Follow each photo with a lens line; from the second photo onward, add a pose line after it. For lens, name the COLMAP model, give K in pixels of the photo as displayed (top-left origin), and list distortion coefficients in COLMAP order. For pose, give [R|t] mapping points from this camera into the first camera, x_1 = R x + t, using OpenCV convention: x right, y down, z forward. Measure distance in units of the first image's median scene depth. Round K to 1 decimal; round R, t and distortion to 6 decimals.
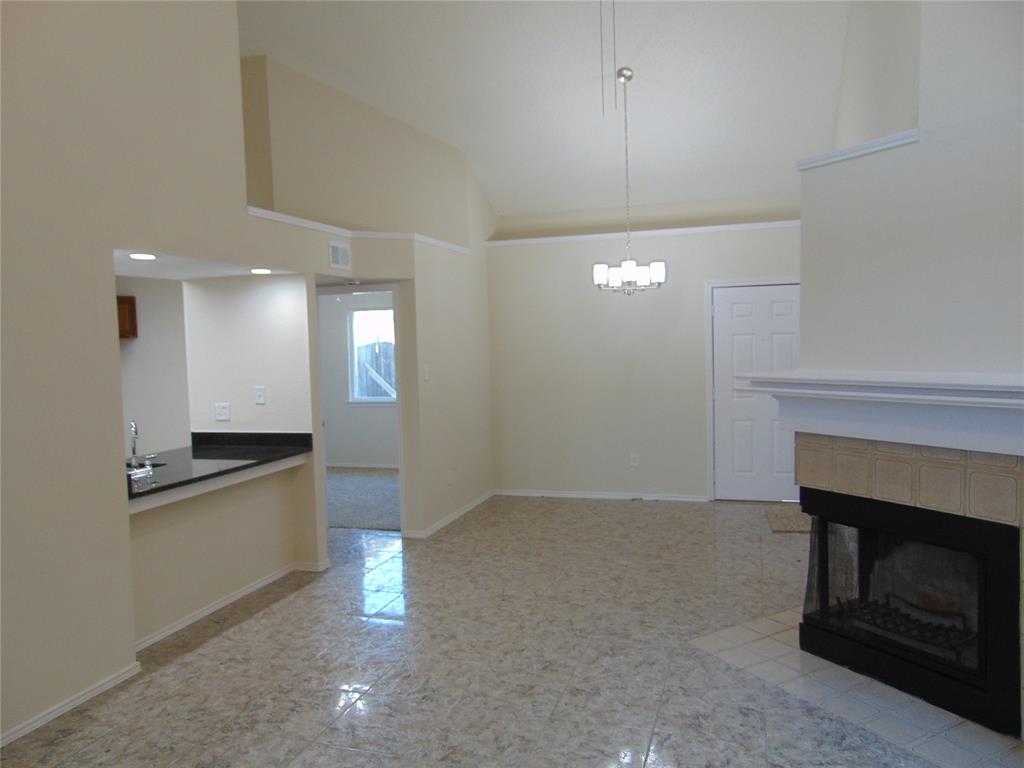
lens RADIAL K [[772.7, 0, 510.5], [0, 772.7, 387.0], [0, 0, 1]] dist [-0.026858, 0.074093]
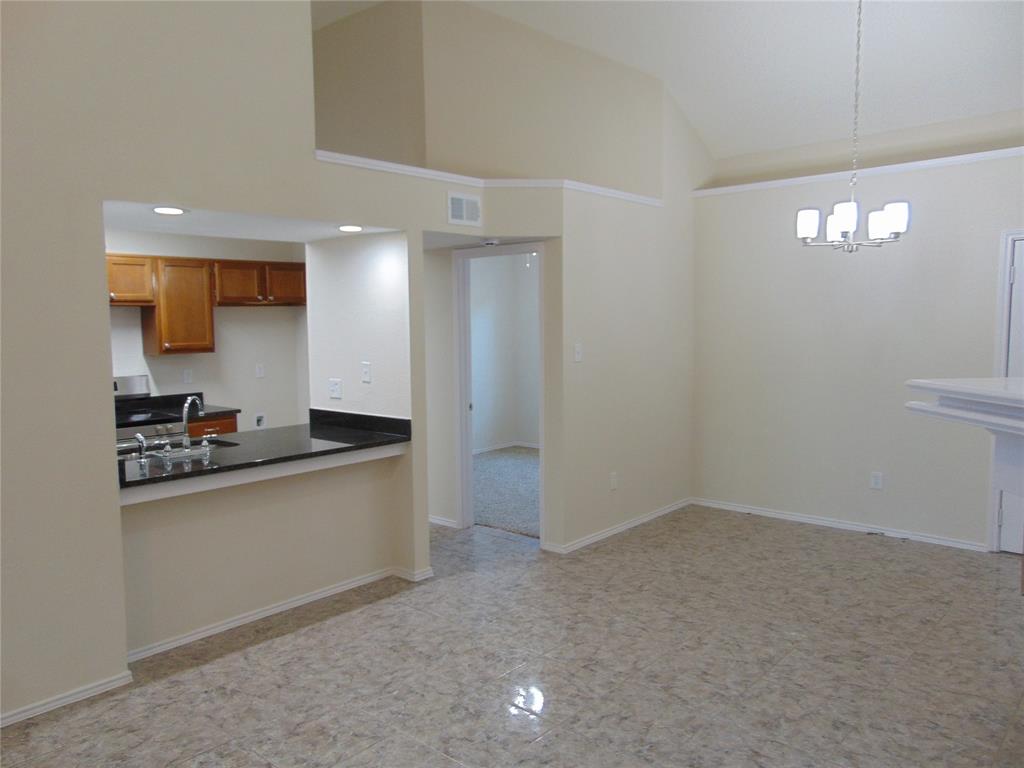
lens RADIAL K [[772.7, 0, 508.4], [0, 772.7, 387.2], [0, 0, 1]] dist [-0.026858, 0.074093]
pose [[0.915328, 0.054289, -0.399034, 0.214450], [-0.039620, 0.998204, 0.044924, -0.022233], [0.400756, -0.025310, 0.915835, 0.318488]]
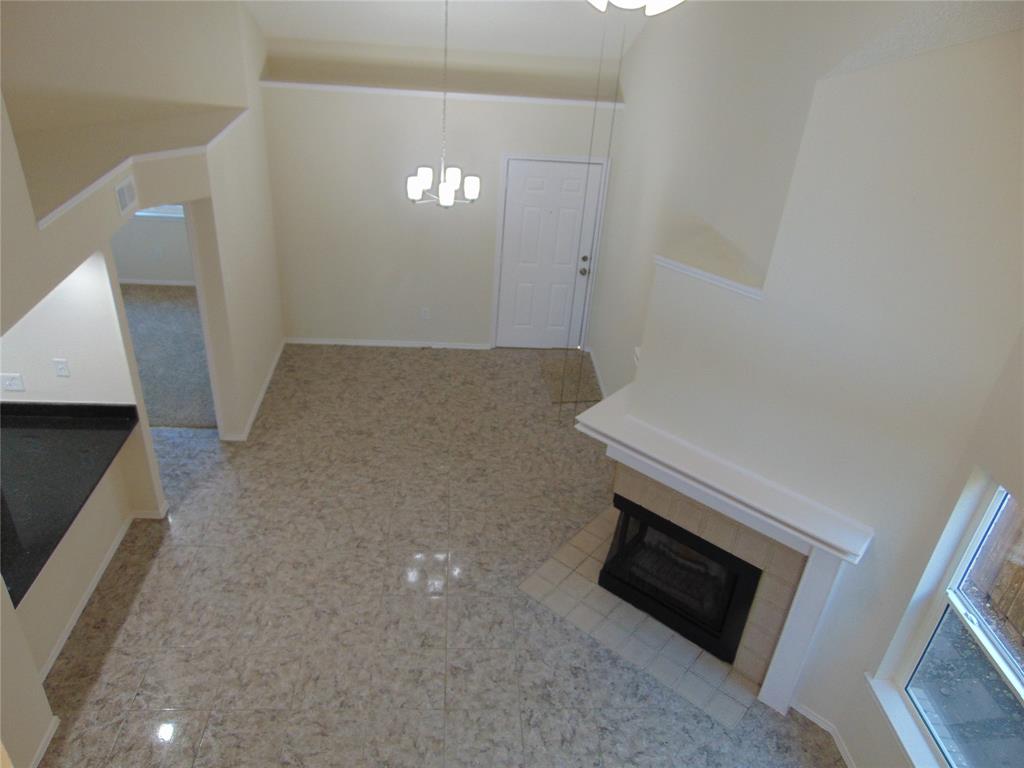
lens RADIAL K [[772.7, 0, 510.1], [0, 772.7, 387.7], [0, 0, 1]] dist [-0.026858, 0.074093]
pose [[0.930827, -0.105318, 0.349956, -0.188755], [-0.070170, 0.888255, 0.453959, -0.511050], [-0.358660, -0.447114, 0.819422, 0.070110]]
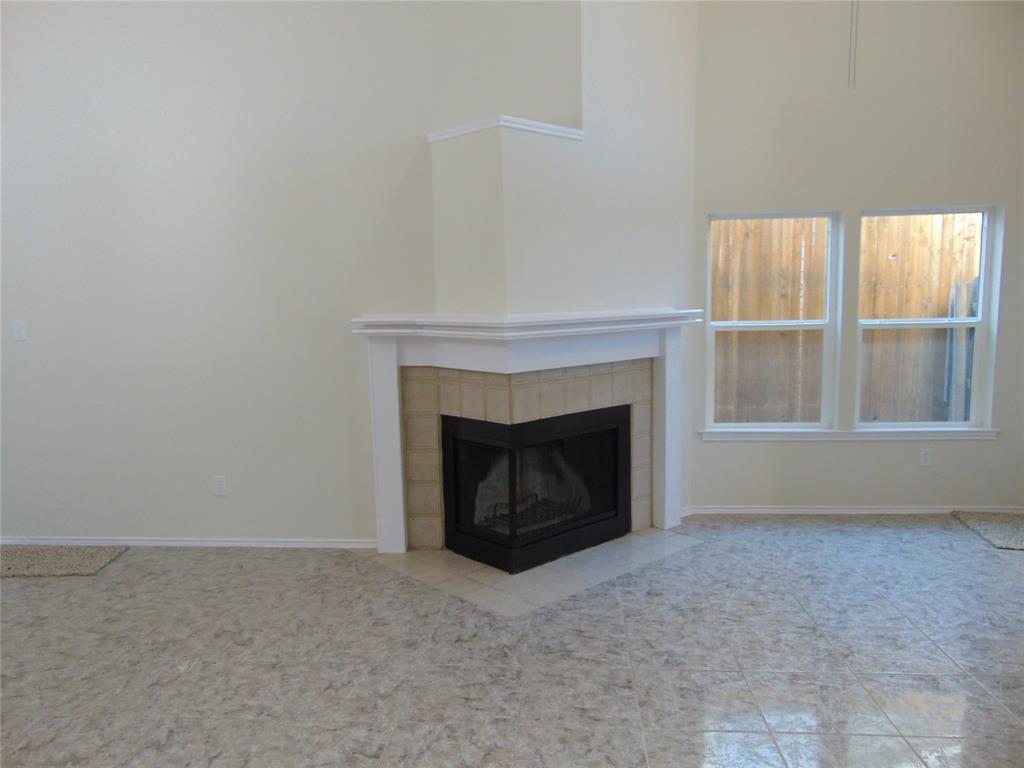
lens RADIAL K [[772.7, 0, 511.8], [0, 772.7, 388.0], [0, 0, 1]] dist [-0.026858, 0.074093]
pose [[-0.238233, -0.083311, 0.967628, -0.563454], [0.085031, 0.990699, 0.106232, -0.030453], [-0.967479, 0.107586, -0.228933, 1.058502]]
